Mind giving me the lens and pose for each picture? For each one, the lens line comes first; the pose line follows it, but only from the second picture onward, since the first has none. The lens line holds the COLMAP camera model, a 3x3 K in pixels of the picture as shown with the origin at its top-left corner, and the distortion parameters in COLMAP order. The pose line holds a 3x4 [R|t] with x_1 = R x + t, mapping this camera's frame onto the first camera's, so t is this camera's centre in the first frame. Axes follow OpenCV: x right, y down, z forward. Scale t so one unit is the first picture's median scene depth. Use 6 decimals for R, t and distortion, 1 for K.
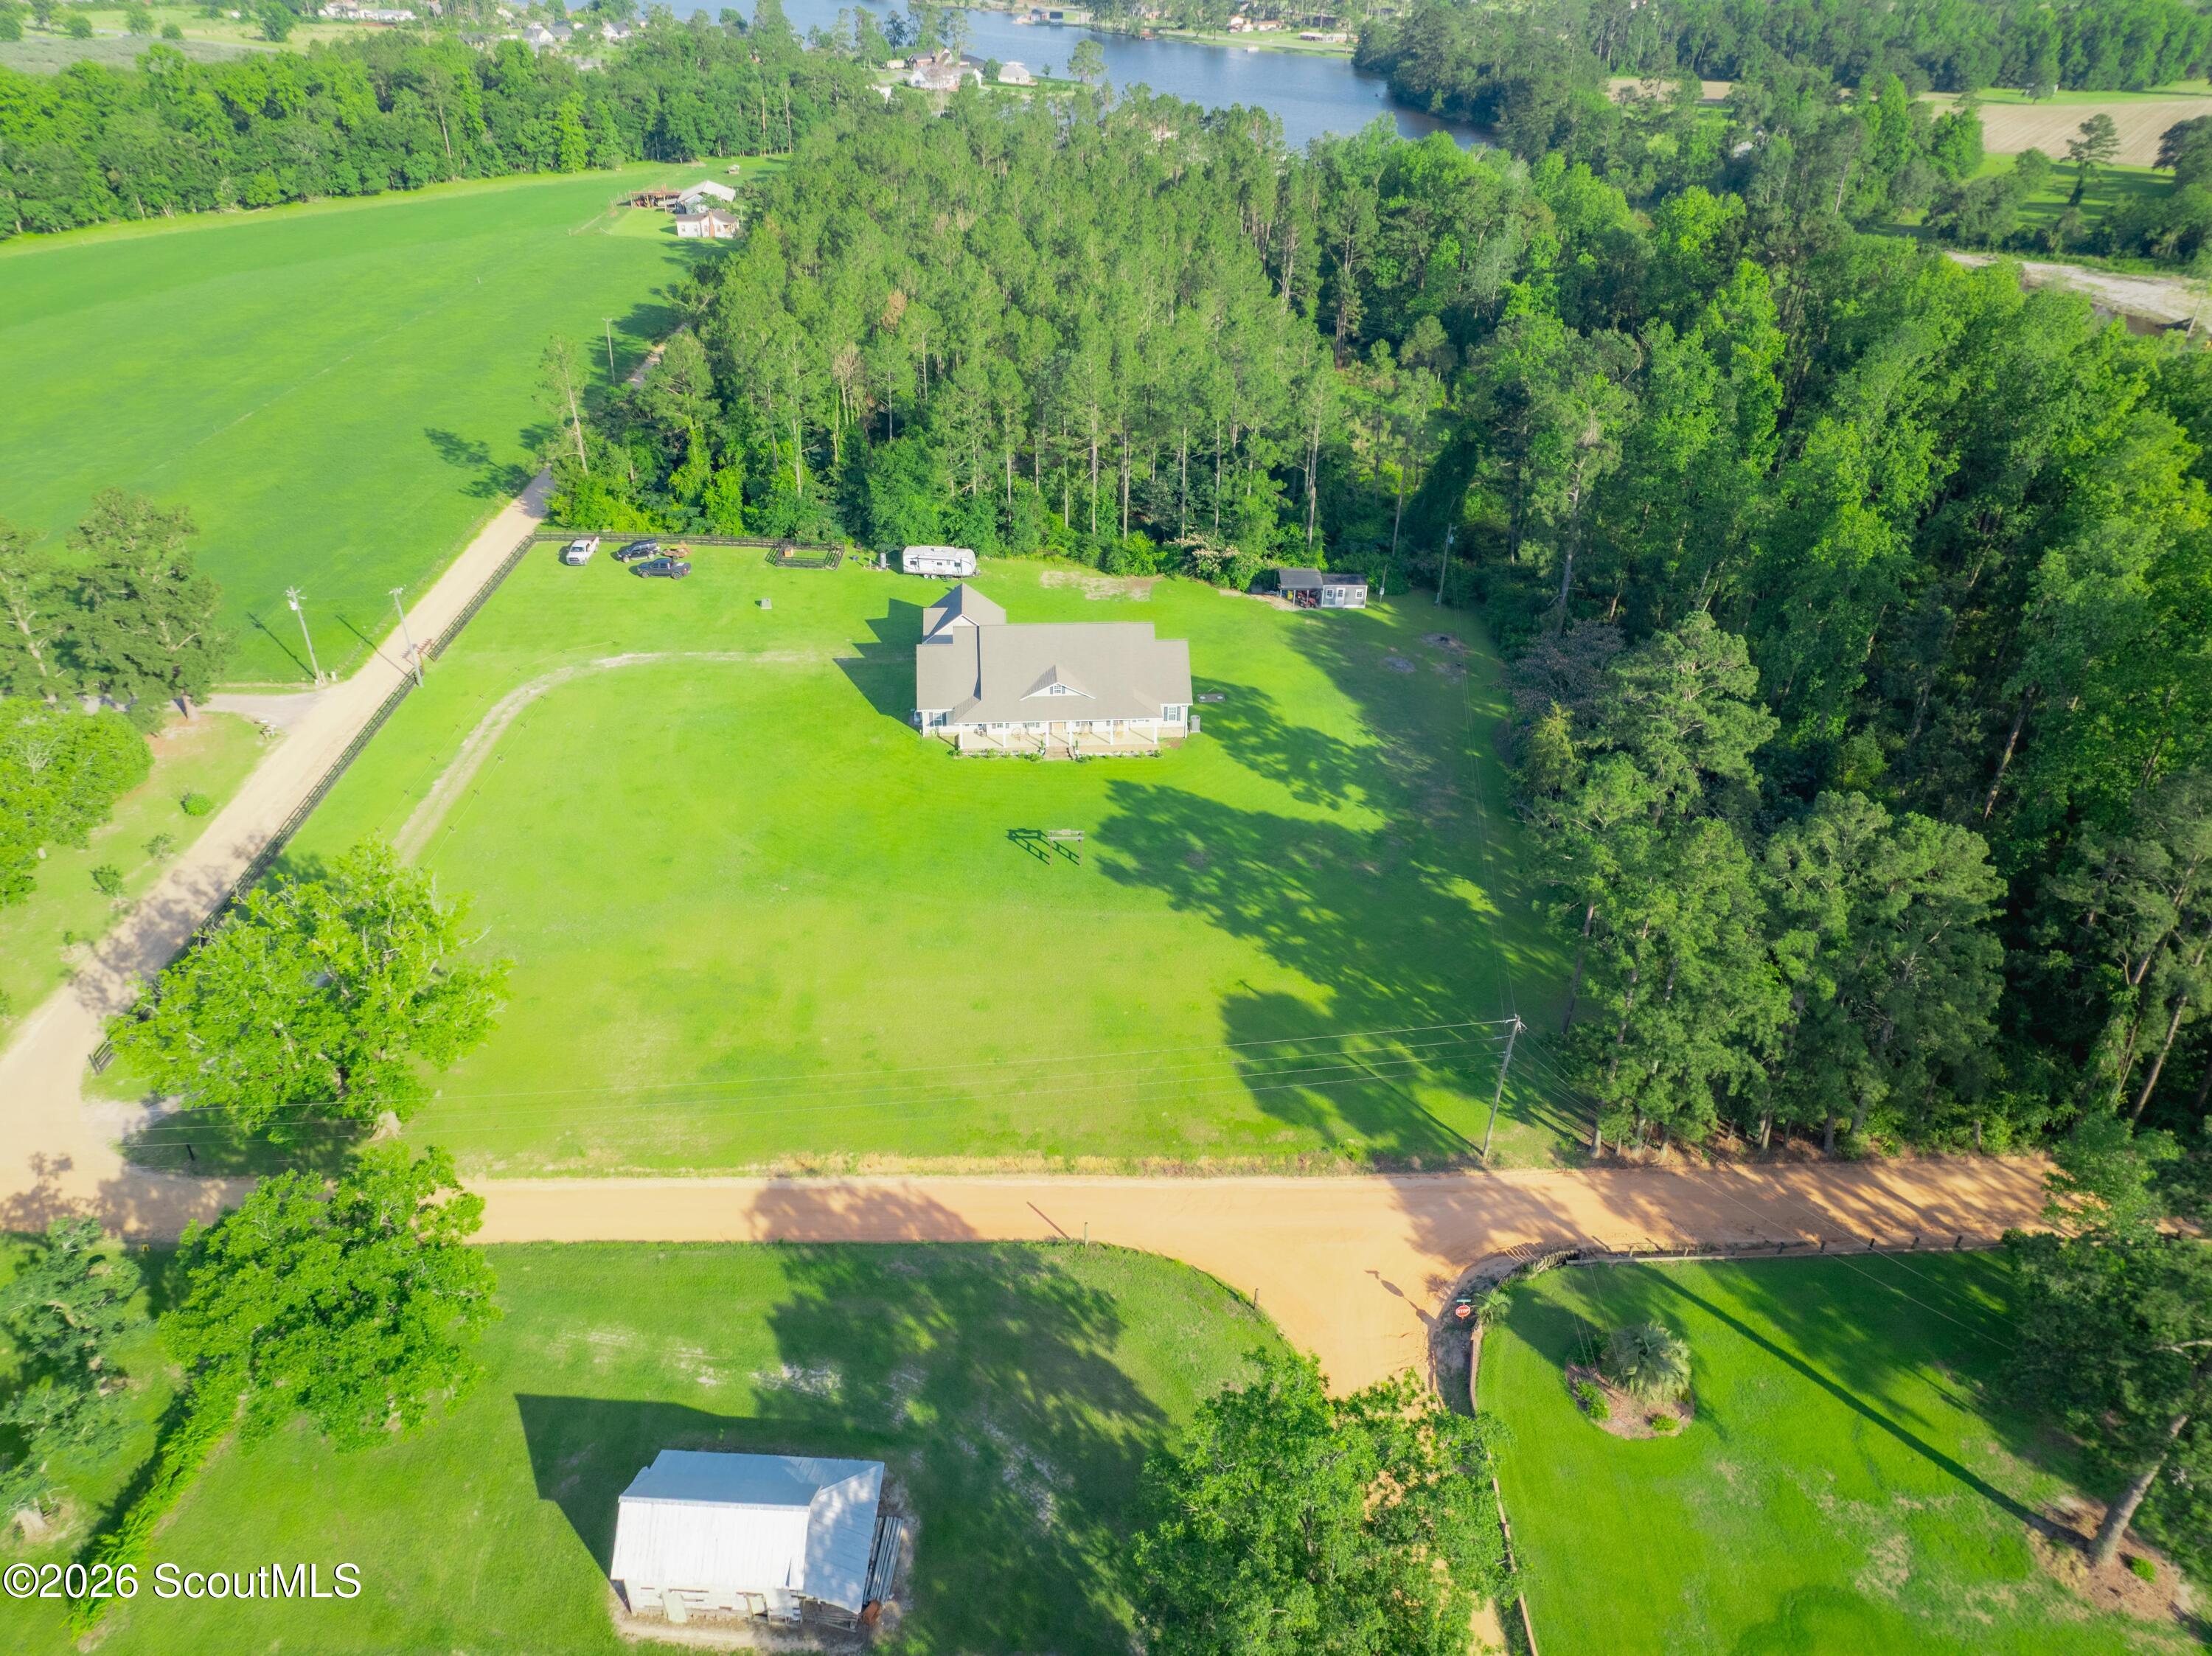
lens RADIAL K [[1559.7, 0, 1094.5], [0, 1559.7, 815.5], [0, 0, 1]] dist [-0.044773, 0.013647]
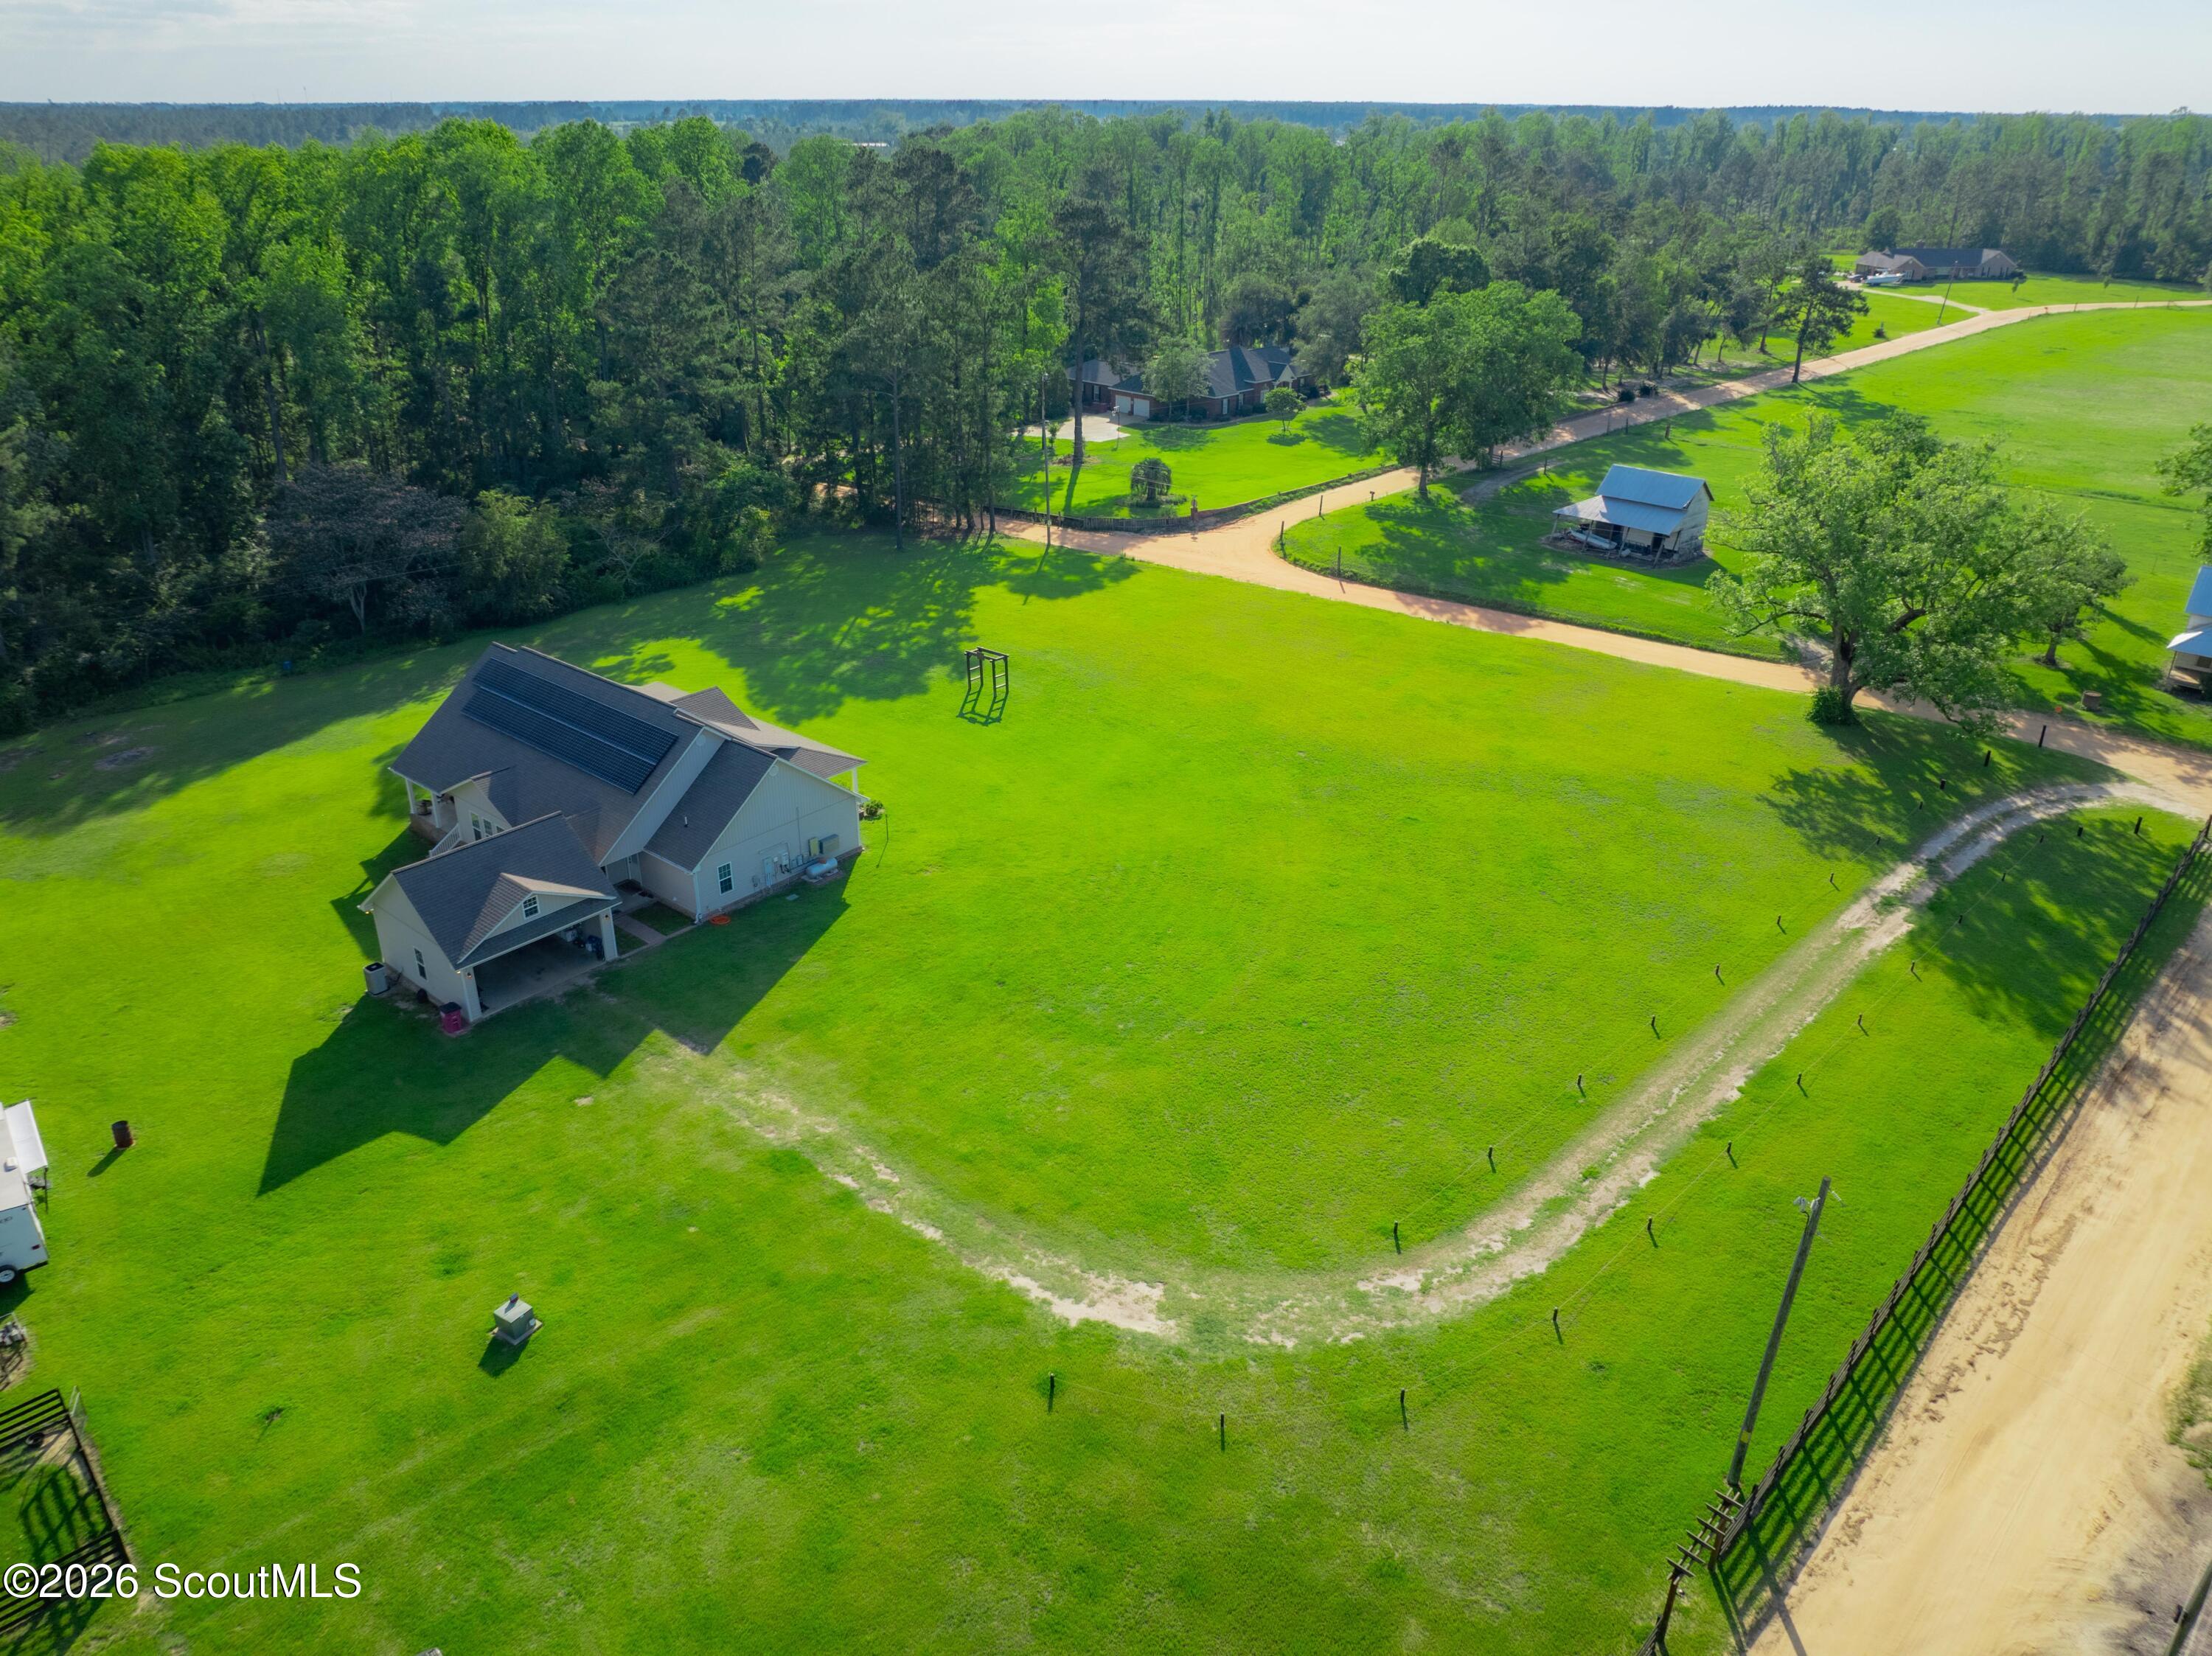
lens RADIAL K [[1562.4, 0, 1092.8], [0, 1562.4, 826.1], [0, 0, 1]] dist [-0.051864, 0.001237]
pose [[-0.715711, -0.301857, 0.629794, -0.417931], [0.353323, 0.621361, 0.699338, -0.336492], [-0.602429, 0.723044, -0.338062, 0.916366]]
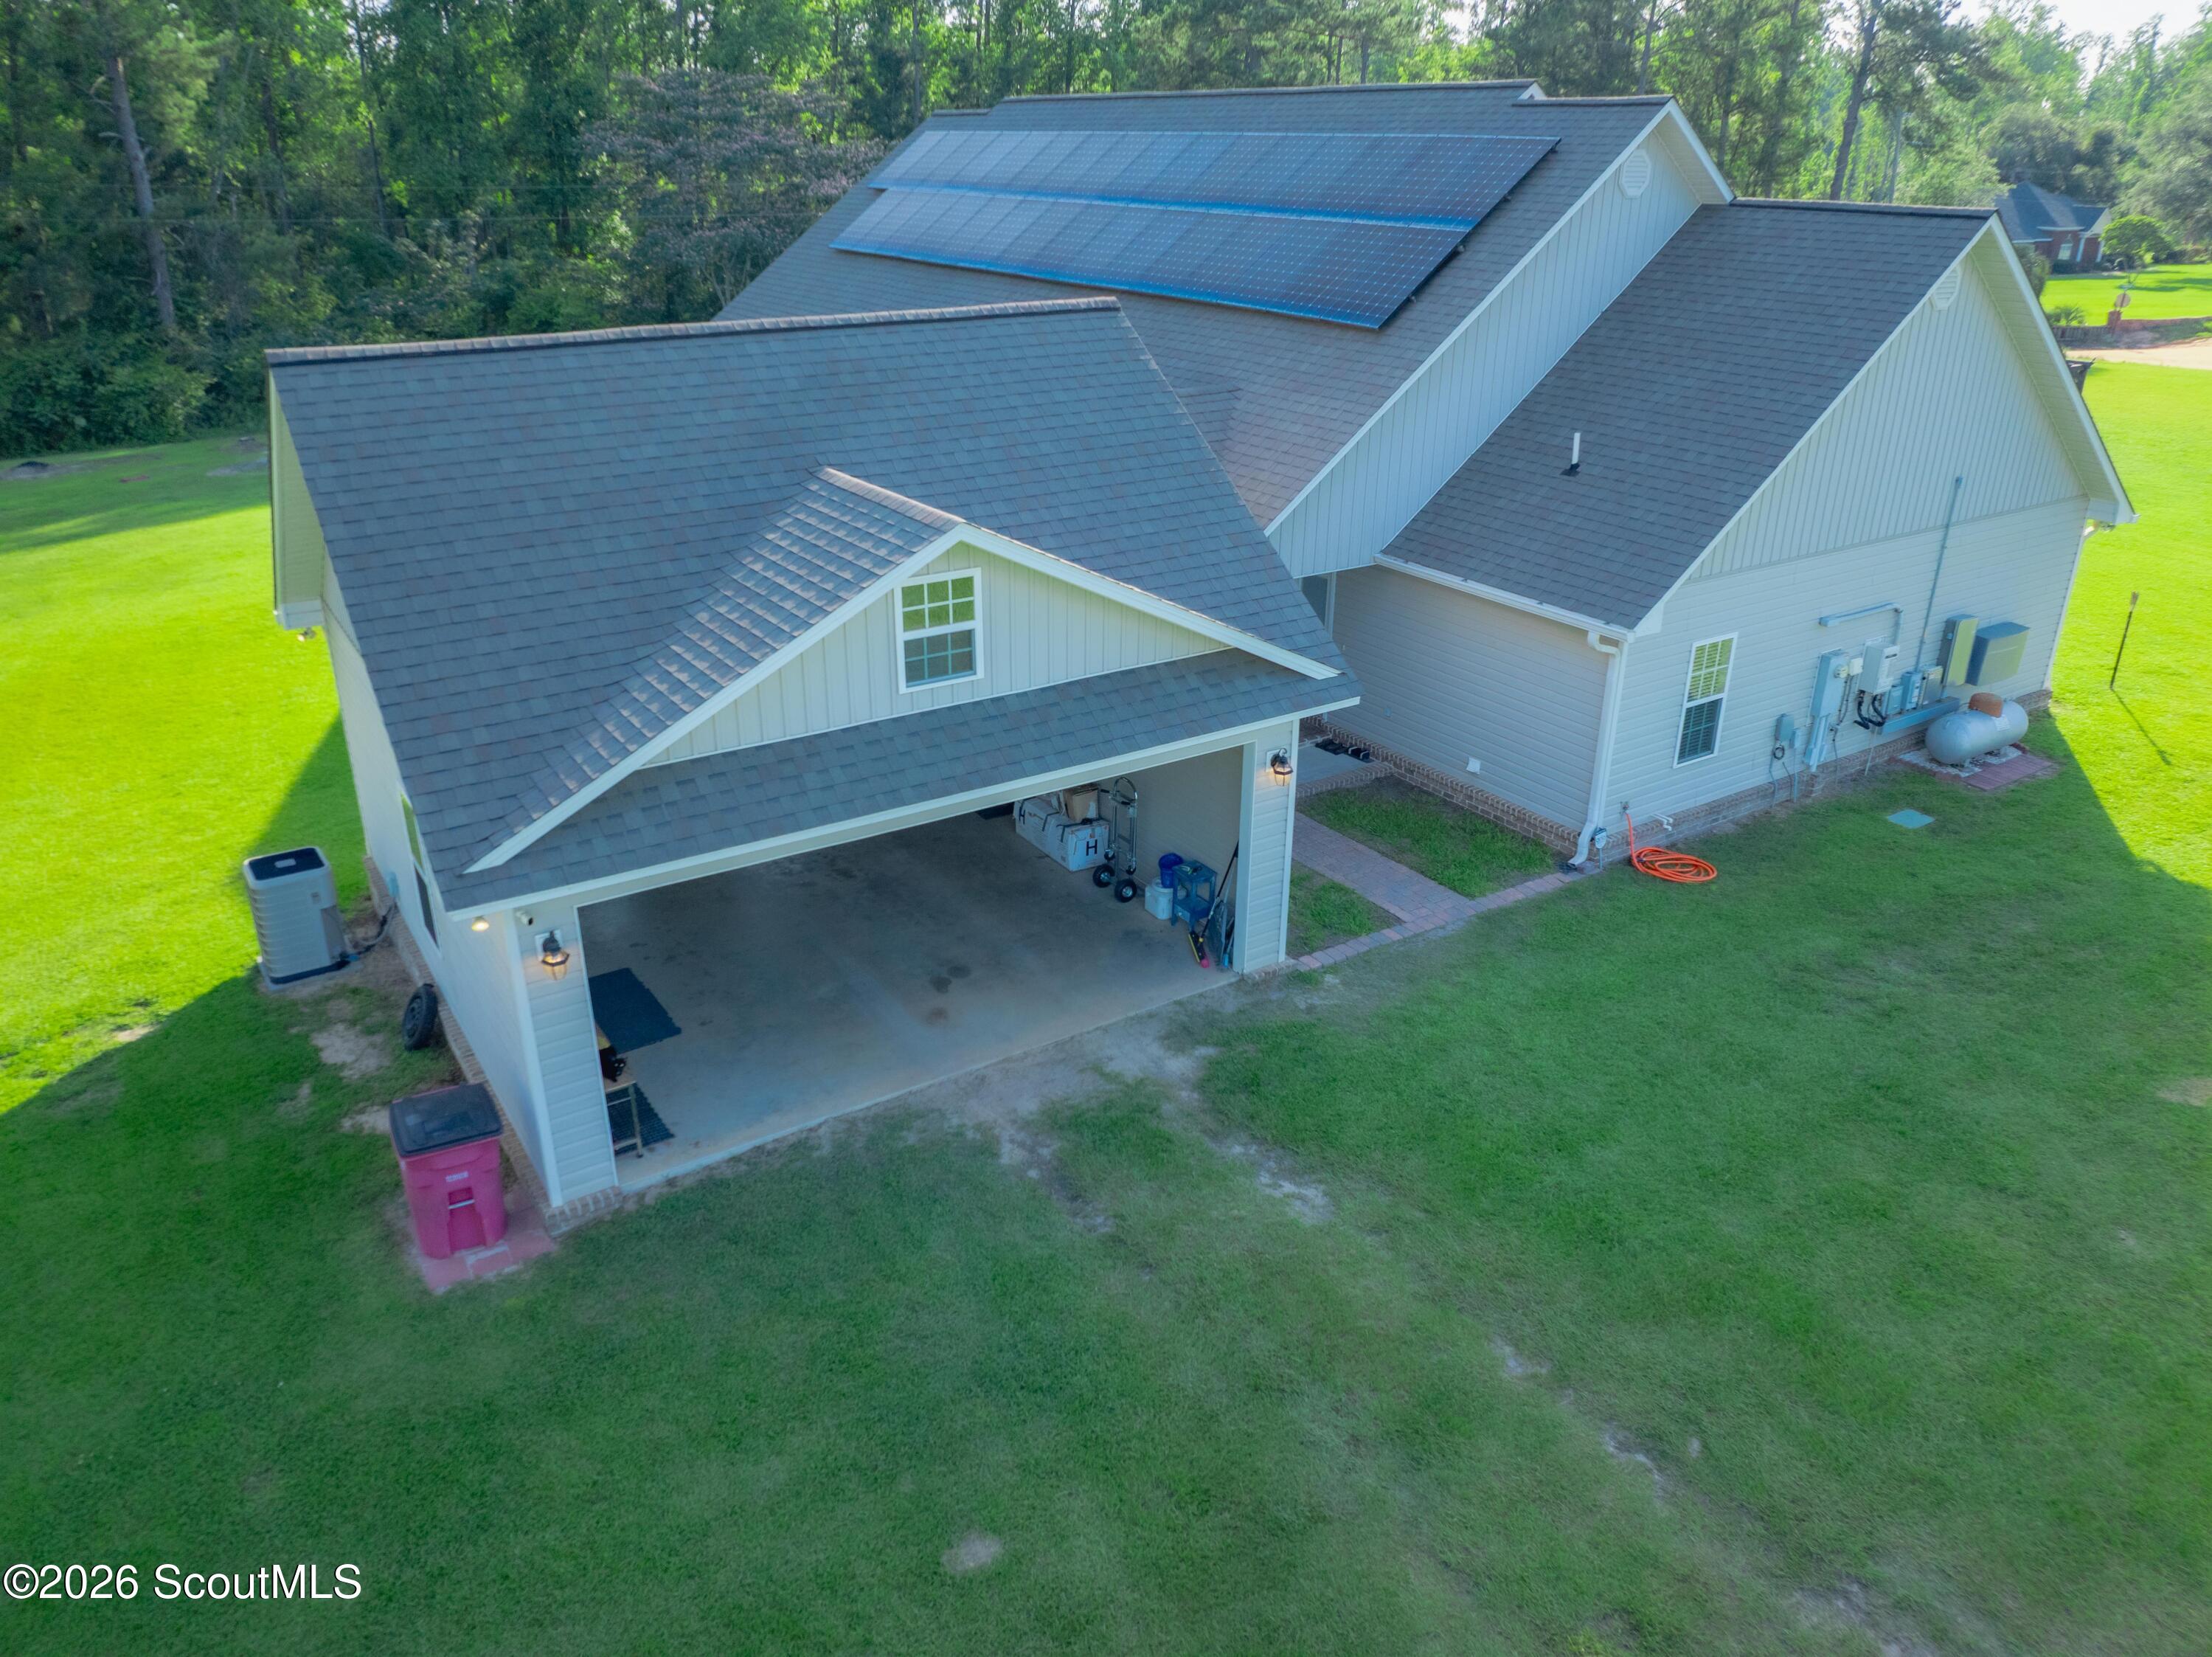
lens RADIAL K [[1559.9, 0, 1094.5], [0, 1559.9, 816.0], [0, 0, 1]] dist [-0.044773, 0.013647]
pose [[-0.493955, -0.348912, 0.796410, -0.156584], [0.441579, 0.688372, 0.575459, -0.144608], [-0.749010, 0.635929, -0.185953, 0.898779]]
